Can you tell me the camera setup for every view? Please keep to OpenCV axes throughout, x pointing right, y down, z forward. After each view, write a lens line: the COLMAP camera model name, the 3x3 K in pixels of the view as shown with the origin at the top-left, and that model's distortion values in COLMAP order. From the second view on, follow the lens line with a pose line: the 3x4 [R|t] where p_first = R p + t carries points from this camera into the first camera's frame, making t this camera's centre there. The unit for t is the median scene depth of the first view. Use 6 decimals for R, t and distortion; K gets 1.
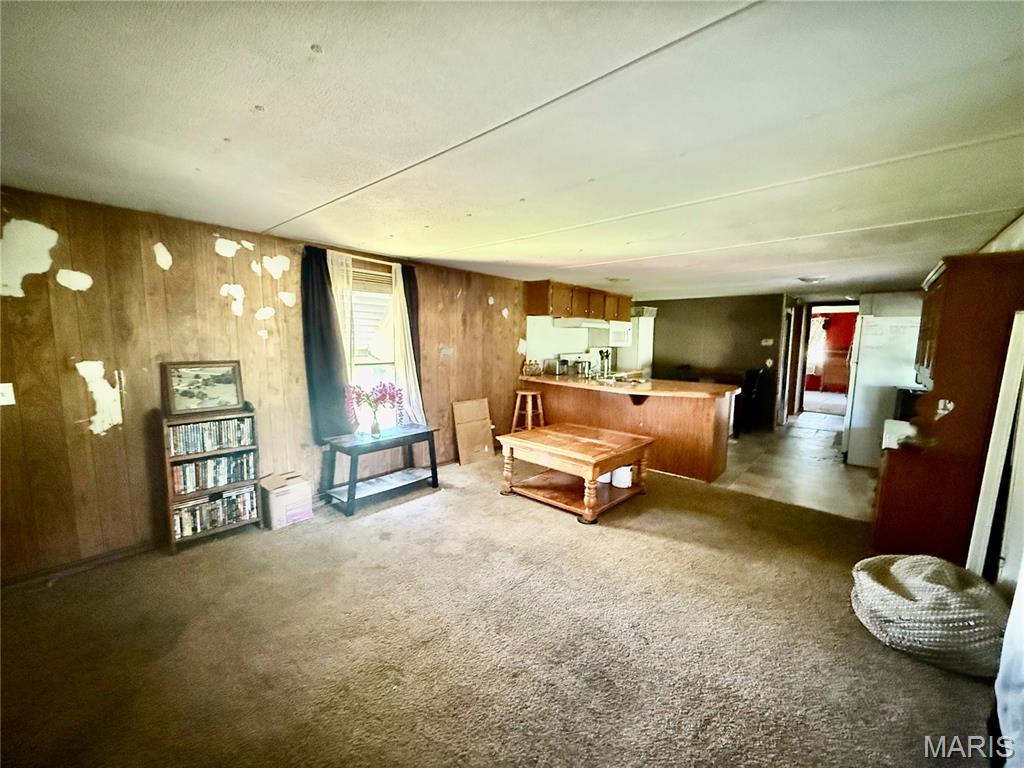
lens RADIAL K [[410.1, 0, 507.0], [0, 410.1, 382.6], [0, 0, 1]] dist [-0.002505, 0.001111]
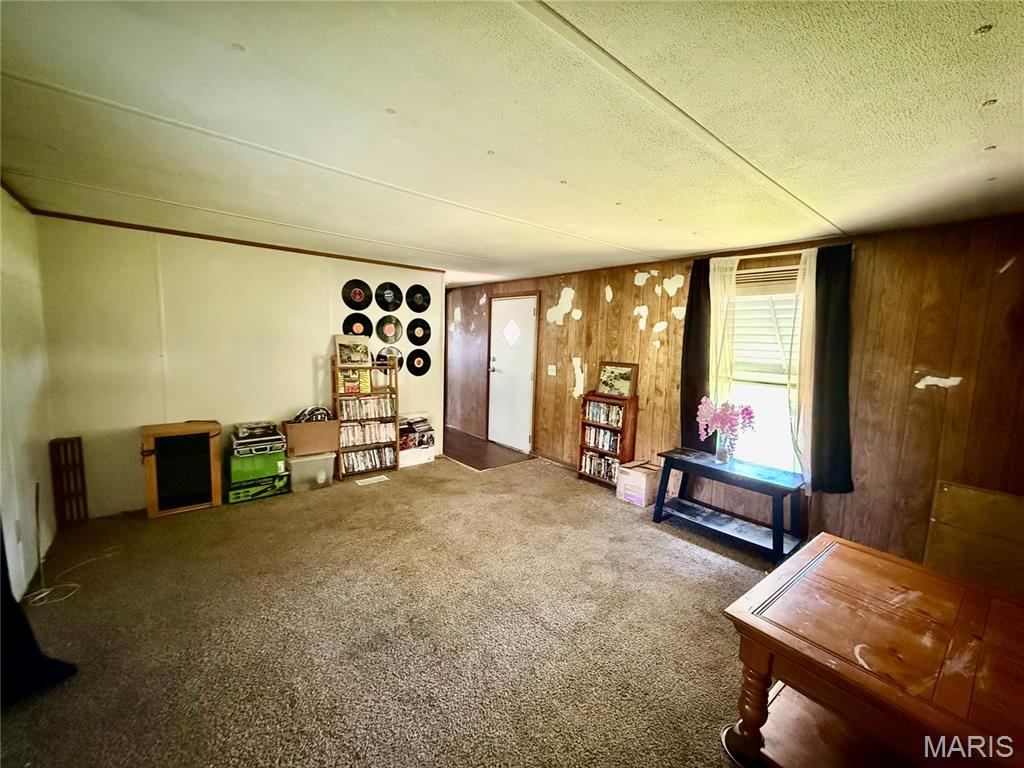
lens RADIAL K [[410.1, 0, 510.7], [0, 410.1, 383.2], [0, 0, 1]] dist [-0.002505, 0.001111]
pose [[-0.144051, 0.086842, -0.985752, 0.687570], [-0.141413, 0.984112, 0.107362, -0.077077], [0.979414, 0.154864, -0.129482, 0.784670]]
